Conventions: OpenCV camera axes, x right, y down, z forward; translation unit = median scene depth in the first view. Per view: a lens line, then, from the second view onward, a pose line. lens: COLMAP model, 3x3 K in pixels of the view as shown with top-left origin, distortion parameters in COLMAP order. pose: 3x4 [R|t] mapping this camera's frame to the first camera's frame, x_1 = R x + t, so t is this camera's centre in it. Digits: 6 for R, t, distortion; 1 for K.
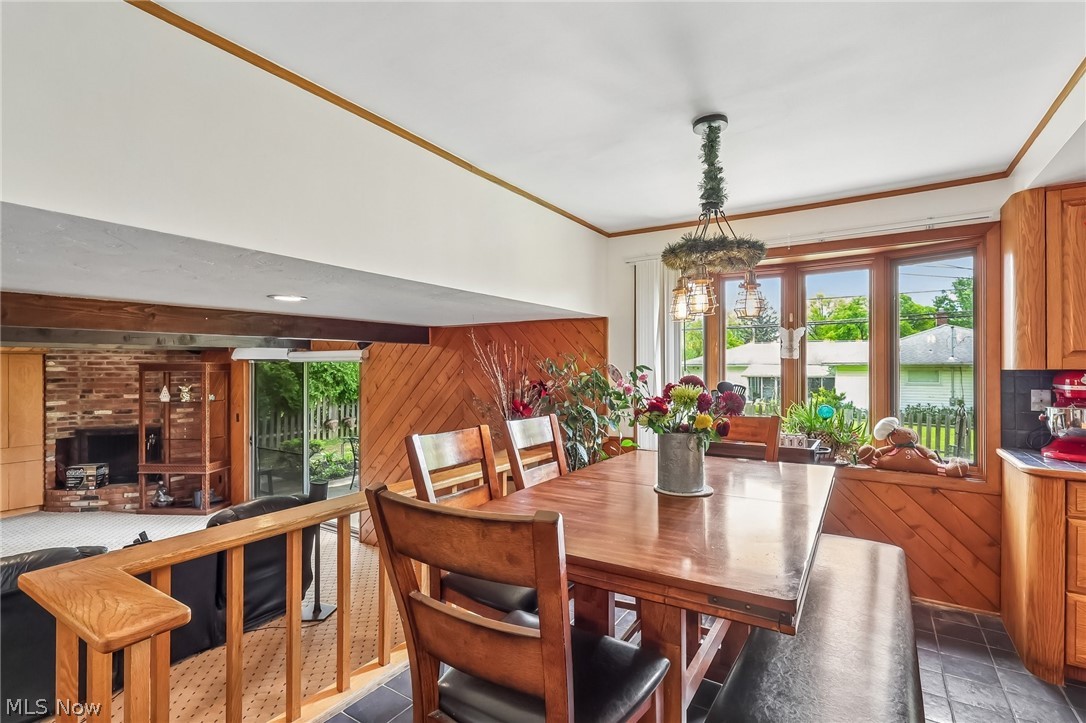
lens RADIAL K [[510.2, 0, 533.7], [0, 510.2, 364.6], [0, 0, 1]] dist [-0.000760, 0.000718]
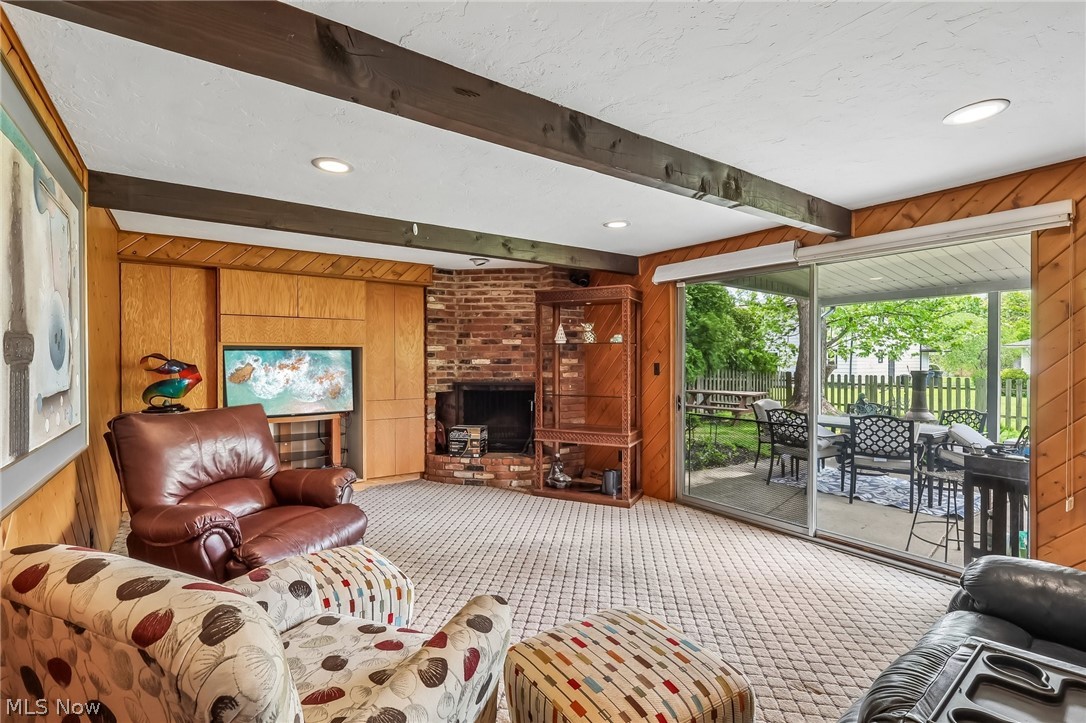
lens RADIAL K [[510.2, 0, 532.1], [0, 510.2, 361.5], [0, 0, 1]] dist [-0.000760, 0.000718]
pose [[0.919872, 0.001212, -0.392218, -0.497625], [0.001178, 0.999982, 0.005852, 0.096349], [0.392218, -0.005845, 0.919854, 0.325472]]
